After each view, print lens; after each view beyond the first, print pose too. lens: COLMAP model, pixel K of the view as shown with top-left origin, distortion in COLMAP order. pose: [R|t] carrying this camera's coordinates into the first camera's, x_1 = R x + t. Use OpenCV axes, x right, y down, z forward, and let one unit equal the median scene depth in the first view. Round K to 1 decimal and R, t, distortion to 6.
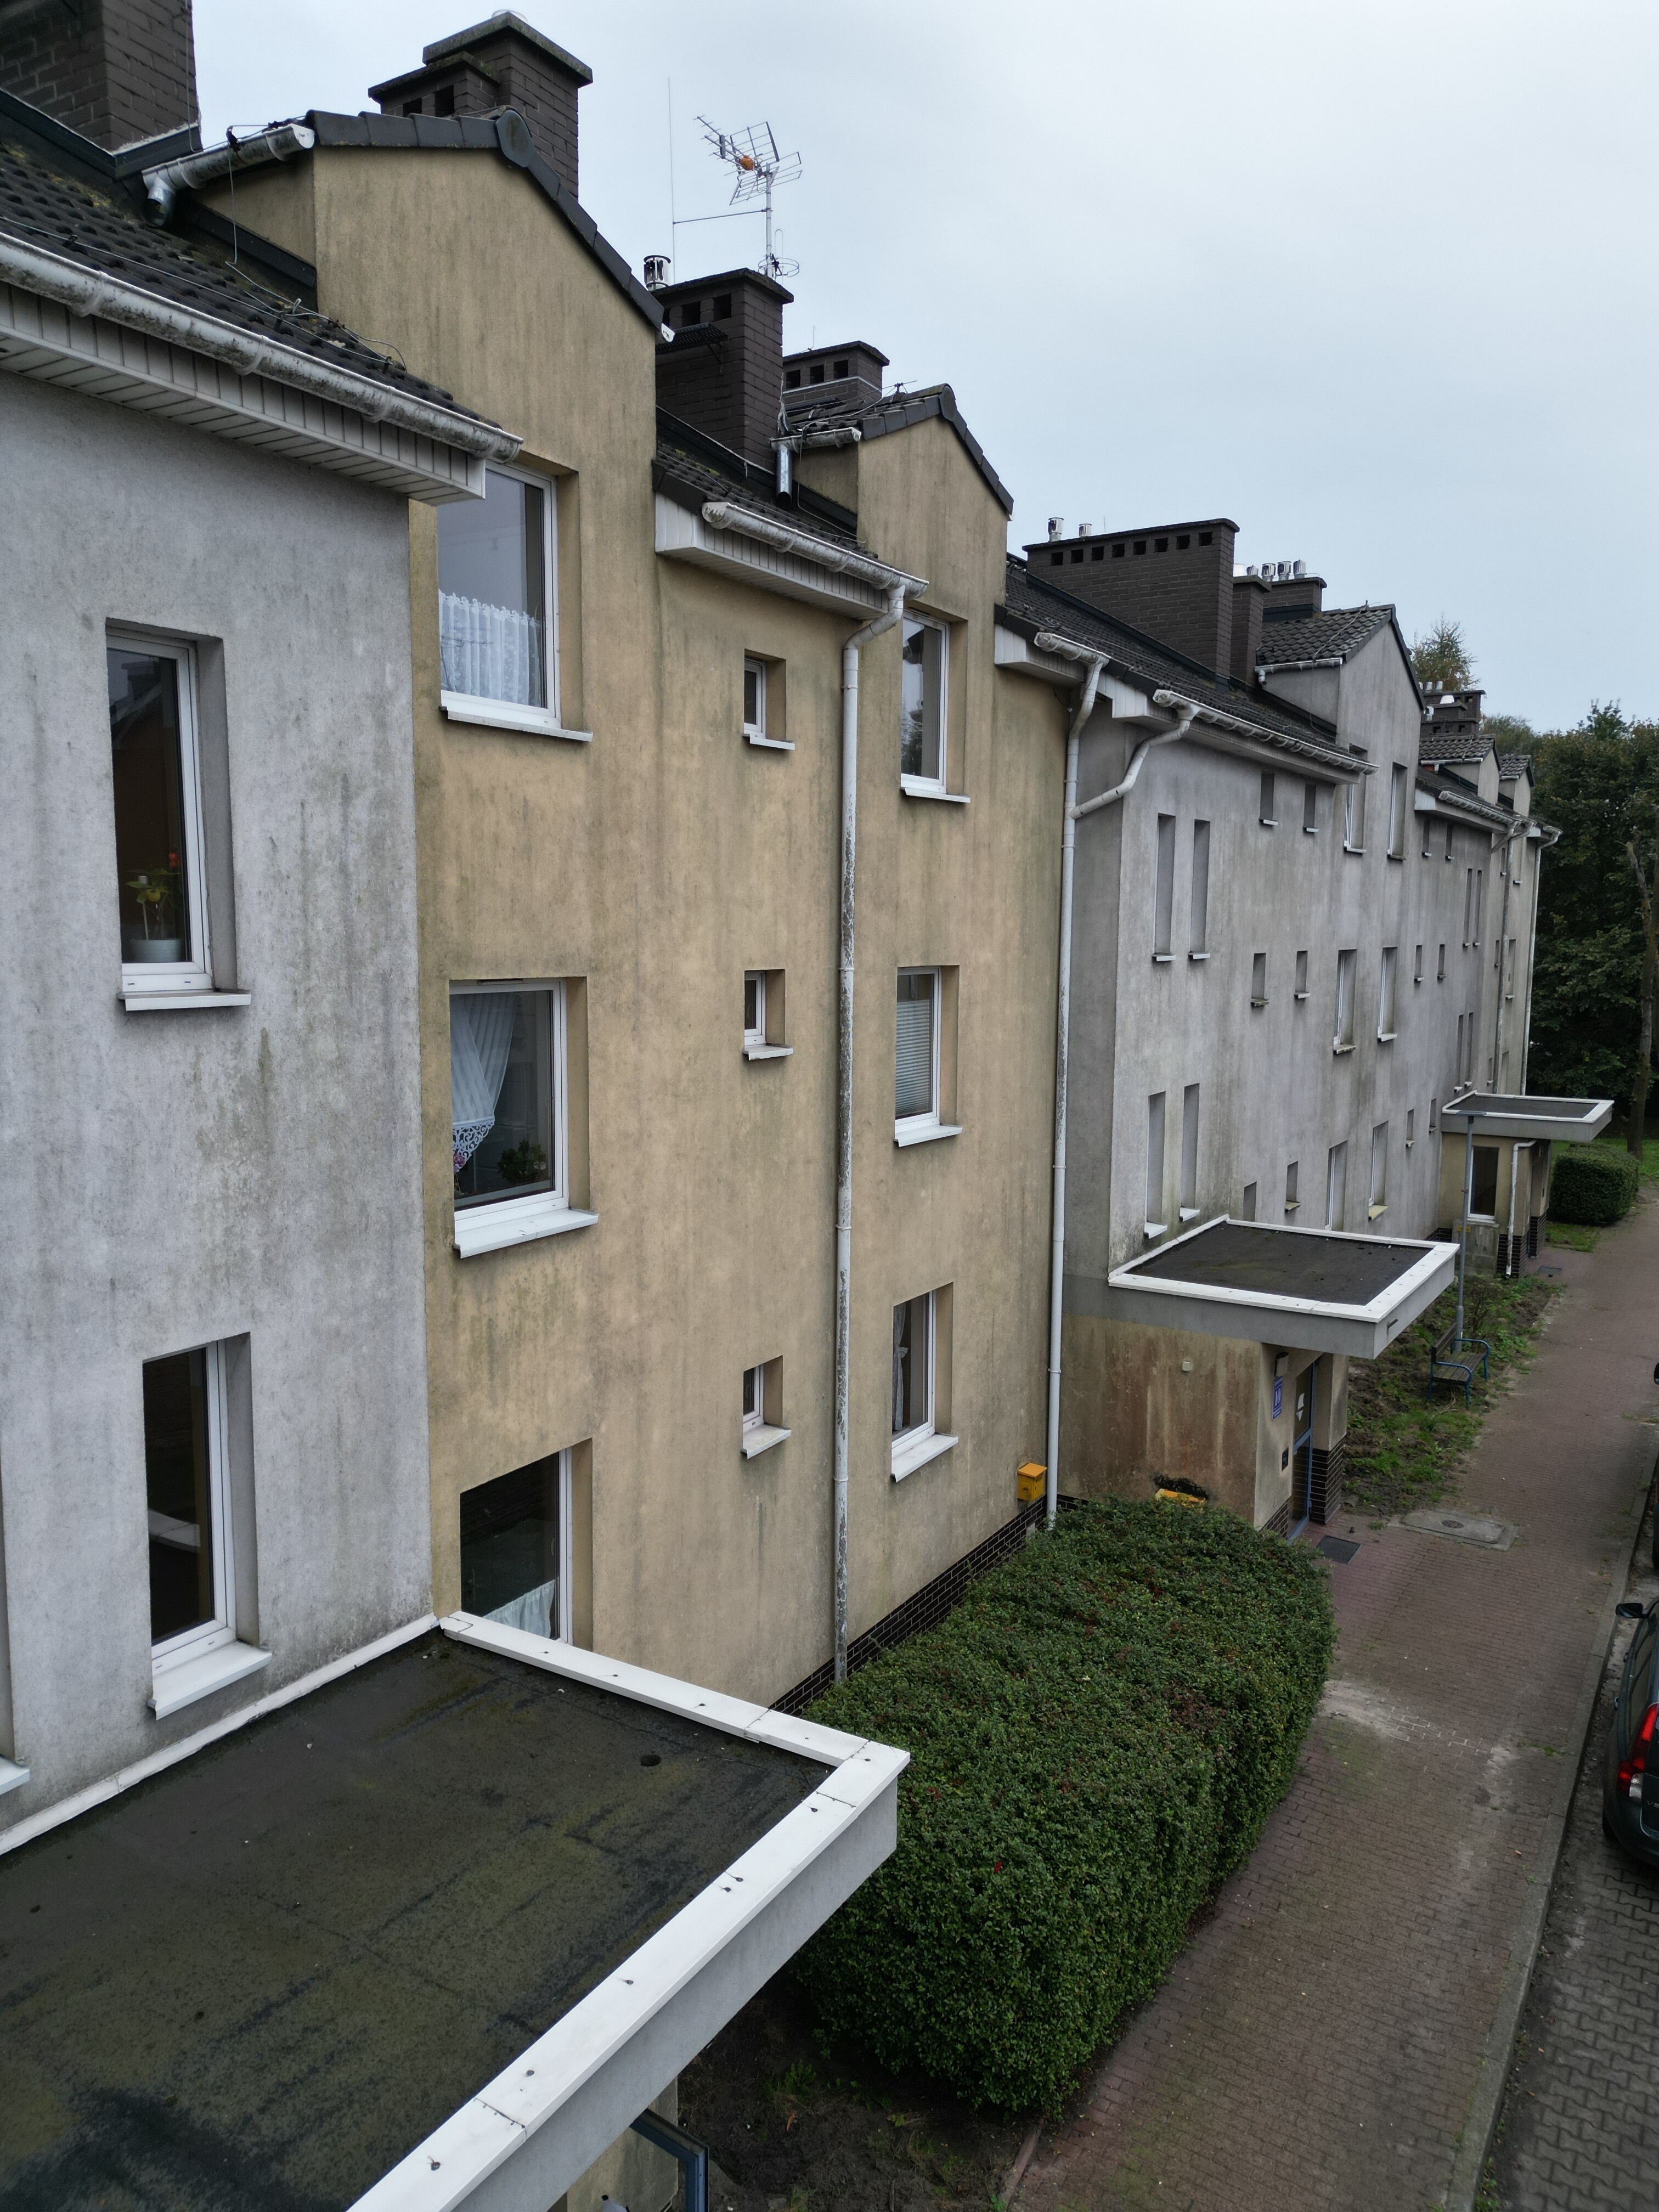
lens RADIAL K [[1562.4, 0, 832.6], [0, 1562.4, 1110.6], [0, 0, 1]] dist [0.058765, -0.060737]
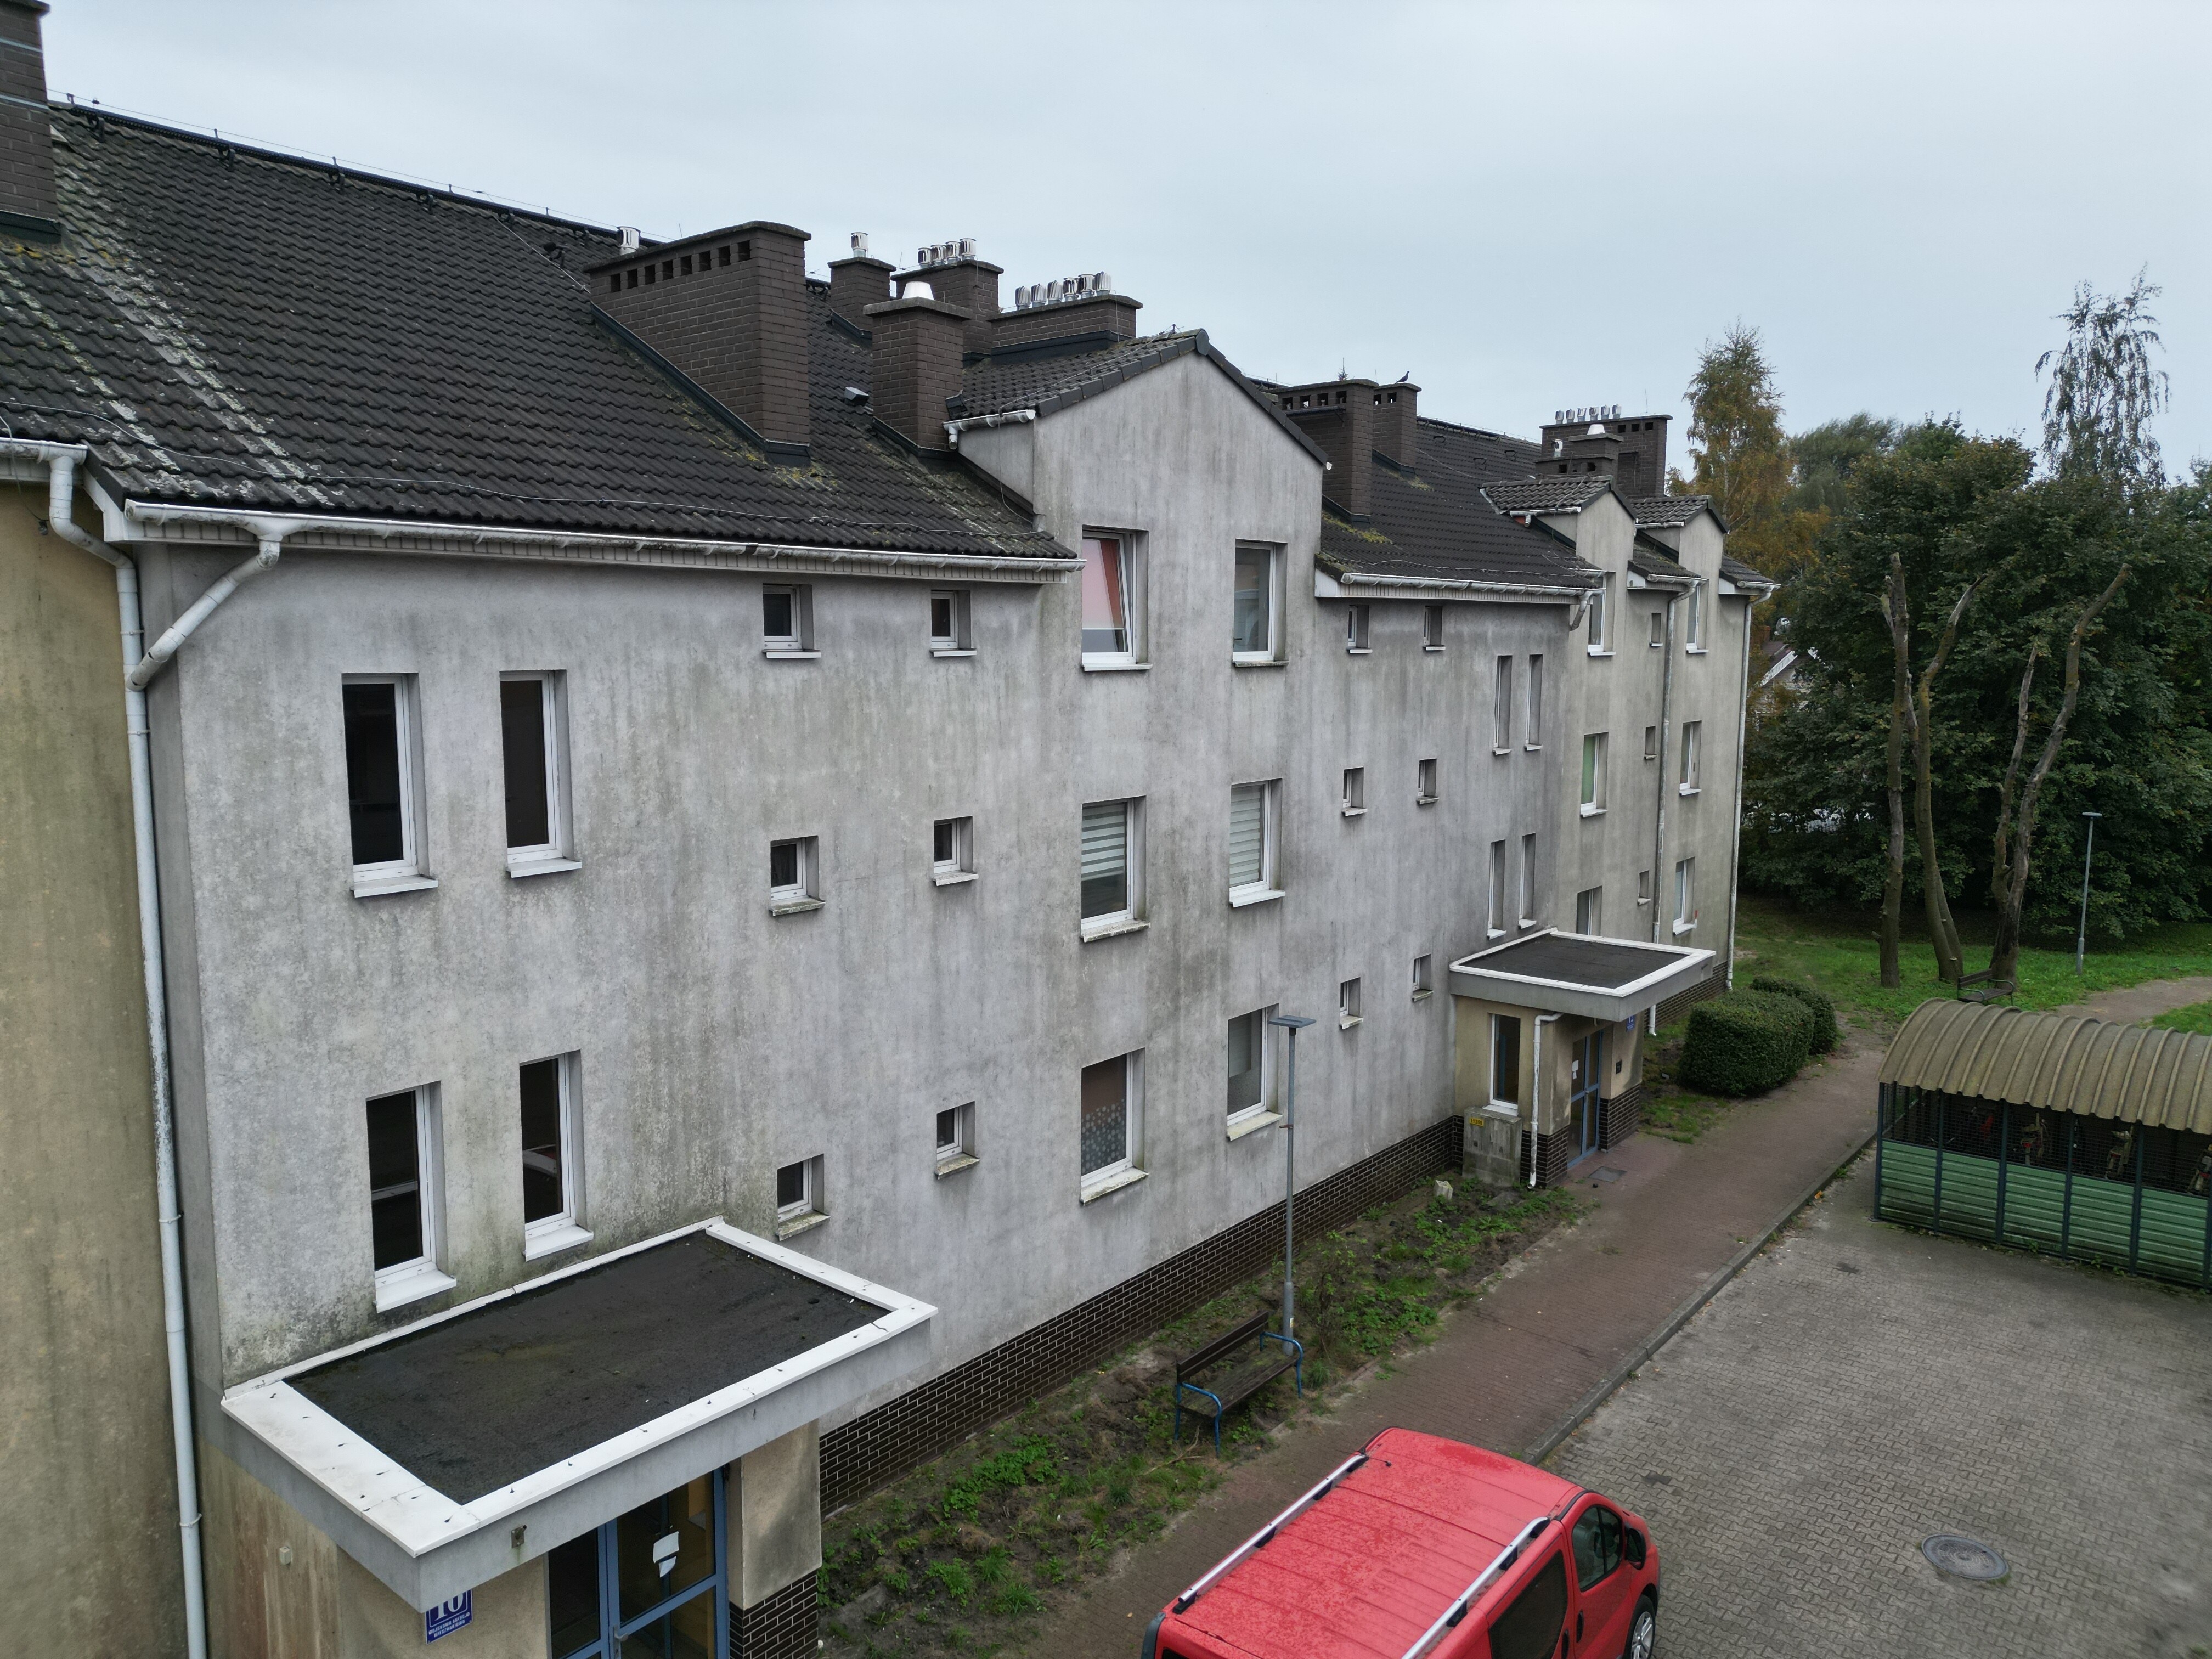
lens RADIAL K [[1562.4, 0, 1097.6], [0, 1562.4, 829.8], [0, 0, 1]] dist [0.058765, -0.060737]
pose [[0.990480, 0.010037, -0.137287, 0.448839], [-0.010020, 0.999949, 0.000812, -0.094848], [0.137288, 0.000571, 0.990531, 0.289665]]
